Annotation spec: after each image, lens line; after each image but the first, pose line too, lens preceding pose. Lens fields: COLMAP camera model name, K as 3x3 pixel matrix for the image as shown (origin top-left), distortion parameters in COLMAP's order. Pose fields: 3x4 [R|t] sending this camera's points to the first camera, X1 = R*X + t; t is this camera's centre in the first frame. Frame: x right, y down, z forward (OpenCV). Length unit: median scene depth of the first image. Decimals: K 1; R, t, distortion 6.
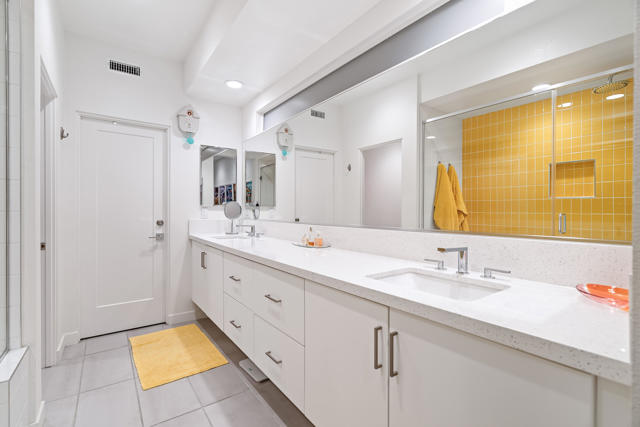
lens RADIAL K [[293.3, 0, 314.6], [0, 293.3, 213.4], [0, 0, 1]] dist [0.000488, 0.000411]
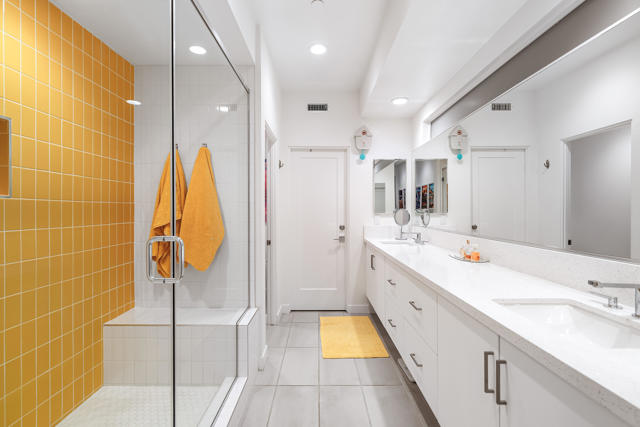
lens RADIAL K [[293.3, 0, 314.6], [0, 293.3, 213.4], [0, 0, 1]] dist [0.000488, 0.000411]
pose [[0.809250, -0.000895, -0.587463, 0.106507], [0.000759, 1.000000, -0.000478, -0.028636], [0.587464, -0.000059, 0.809251, -0.054480]]
